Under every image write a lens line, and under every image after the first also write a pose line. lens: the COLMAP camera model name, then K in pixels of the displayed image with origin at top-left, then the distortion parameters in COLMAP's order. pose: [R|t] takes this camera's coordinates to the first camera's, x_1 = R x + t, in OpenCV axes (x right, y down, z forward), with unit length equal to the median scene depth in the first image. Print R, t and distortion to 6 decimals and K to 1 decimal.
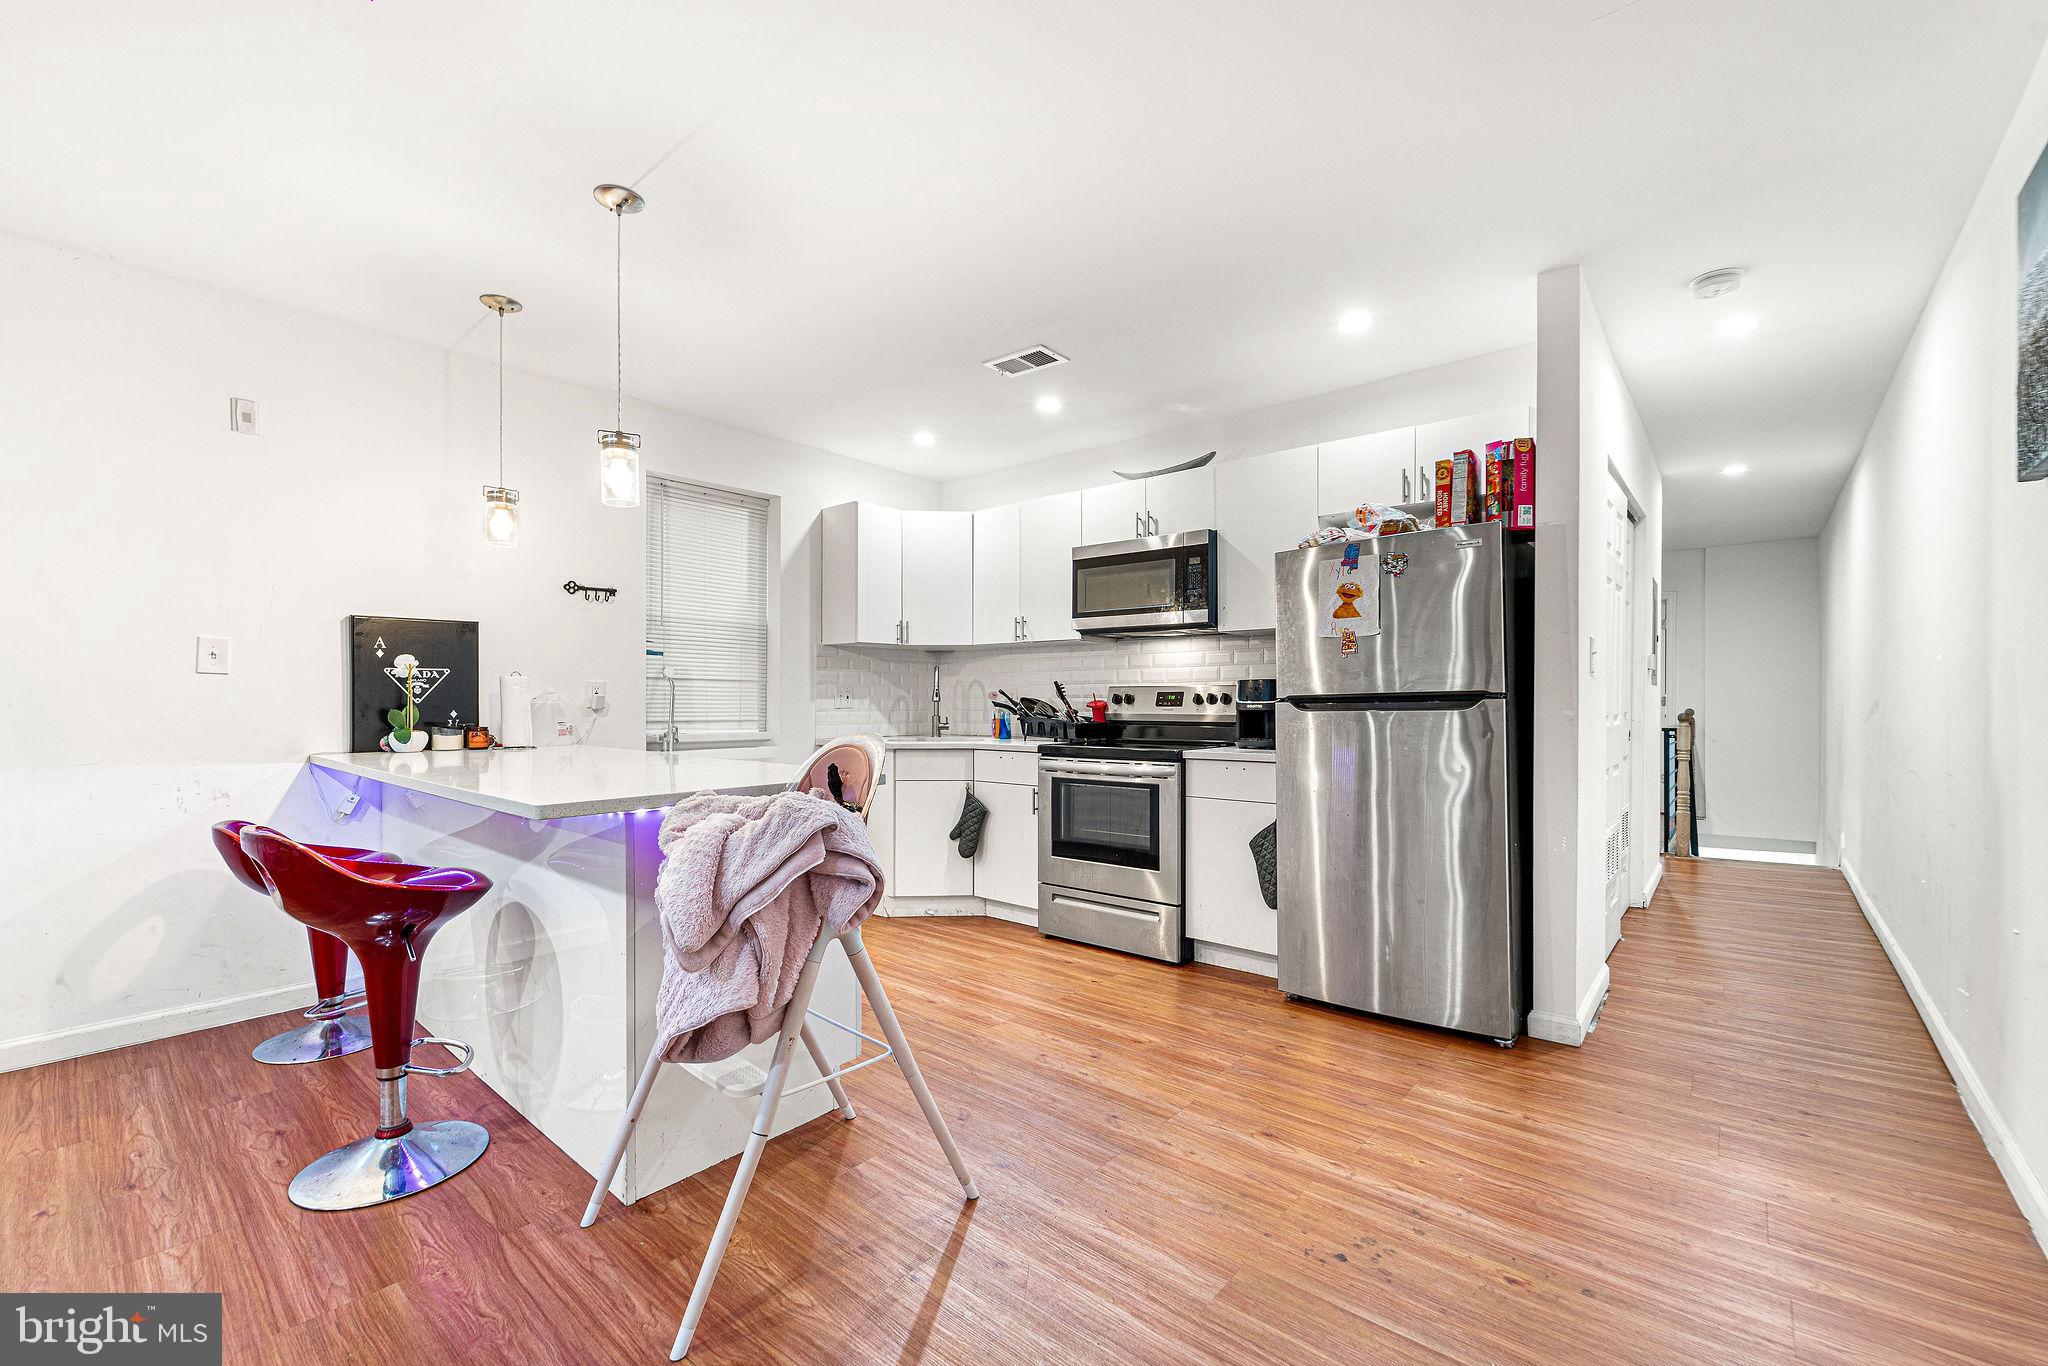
lens RADIAL K [[838.2, 0, 1030.5], [0, 838.2, 693.2], [0, 0, 1]] dist [-0.000642, -0.002168]
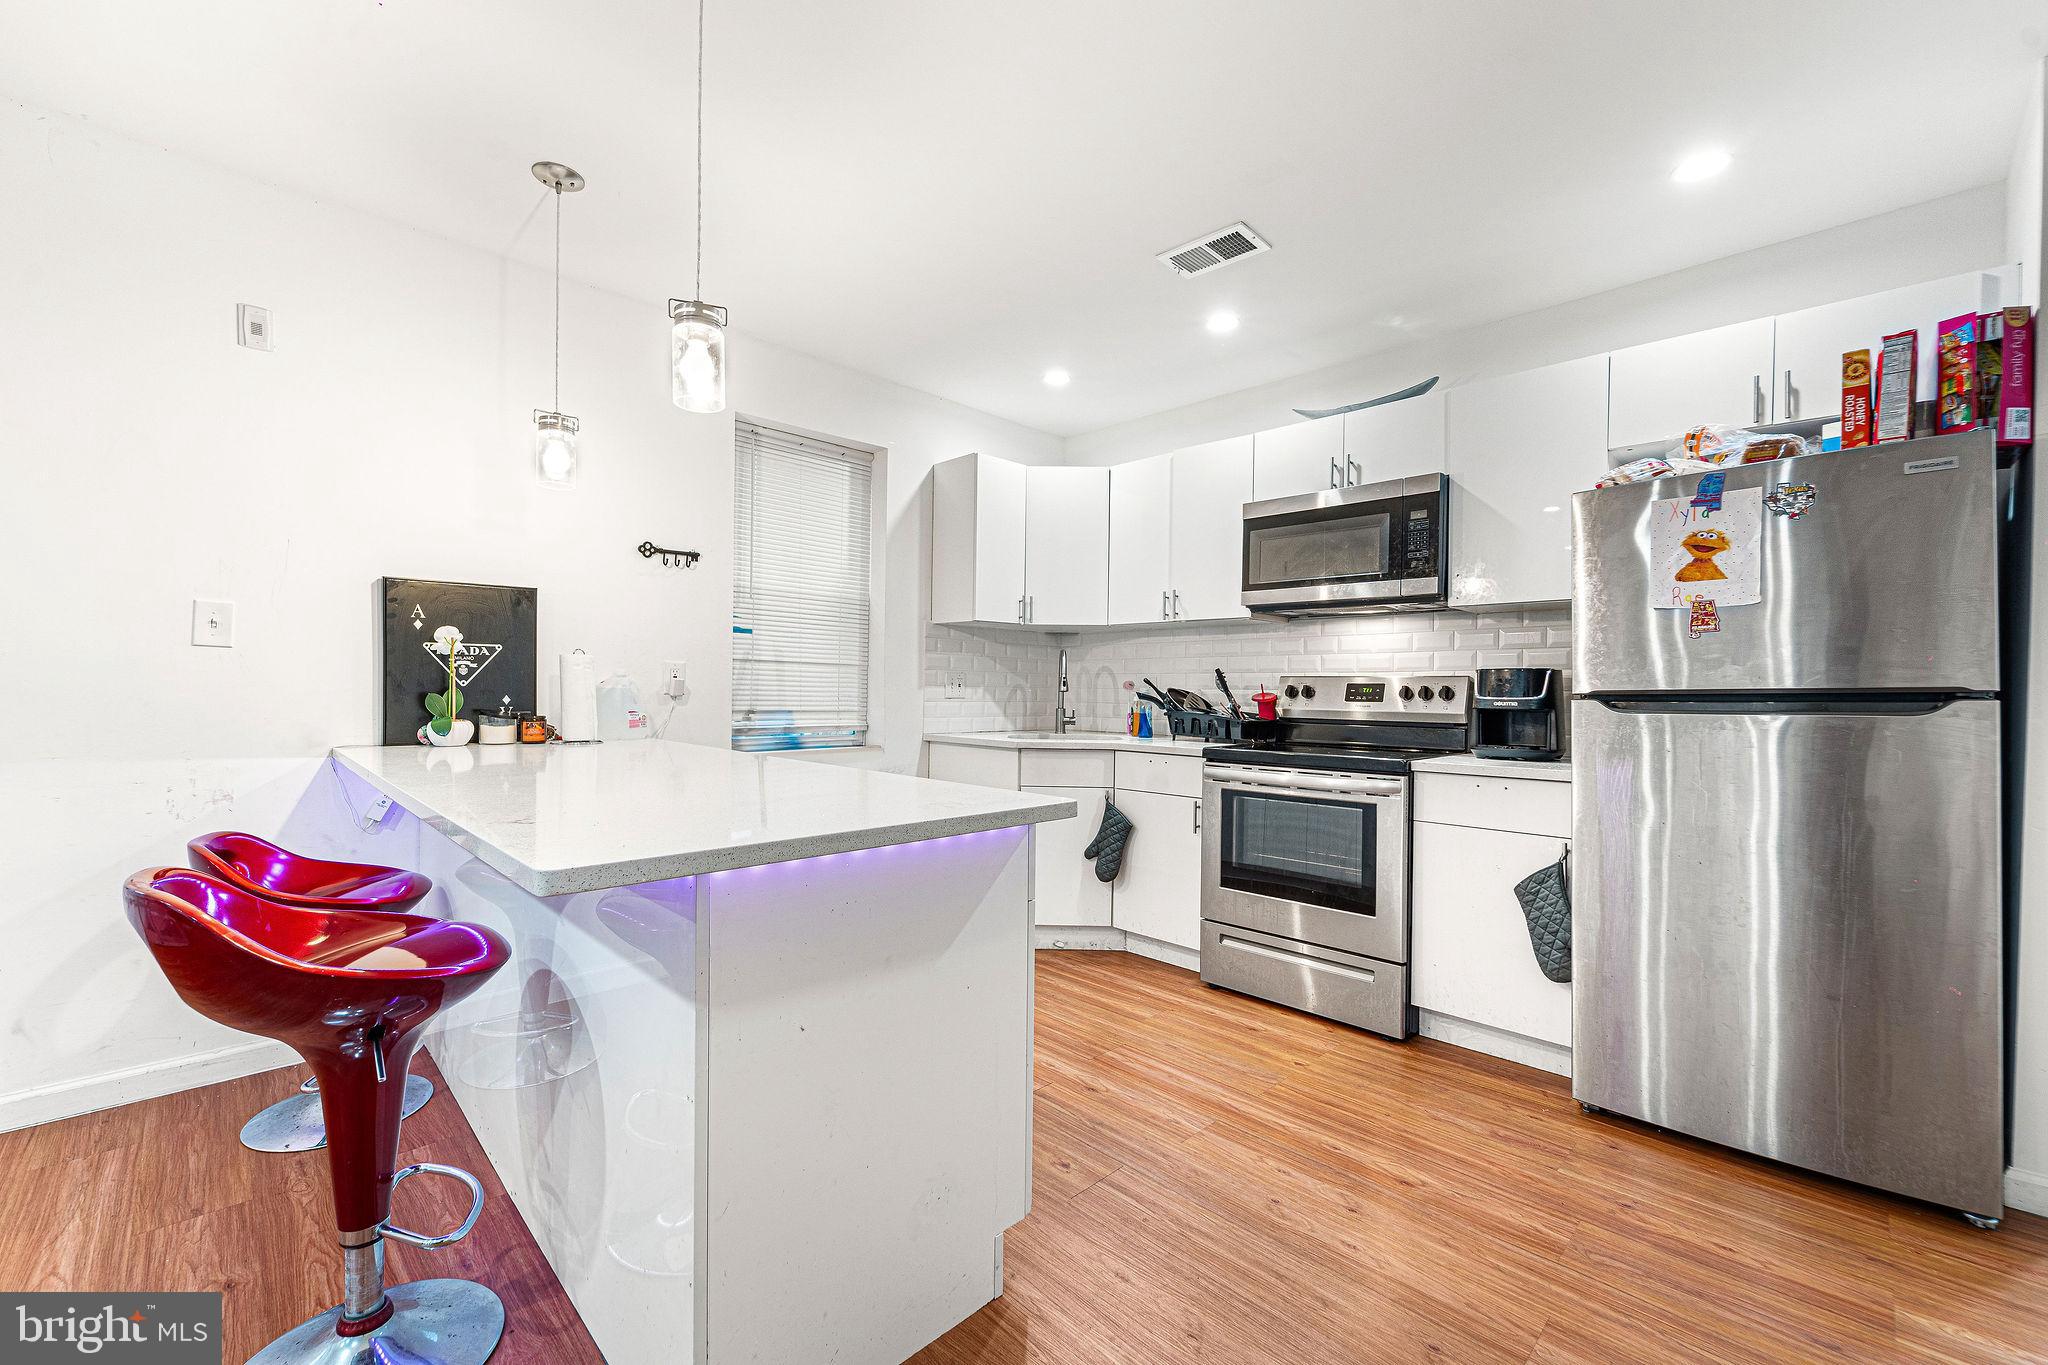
lens RADIAL K [[838.2, 0, 1030.9], [0, 838.2, 687.1], [0, 0, 1]] dist [-0.000642, -0.002168]
pose [[0.996033, 0.012606, -0.088088, -0.103220], [-0.012168, 0.999911, 0.005510, 0.001502], [0.088149, -0.004417, 0.996097, 0.226219]]
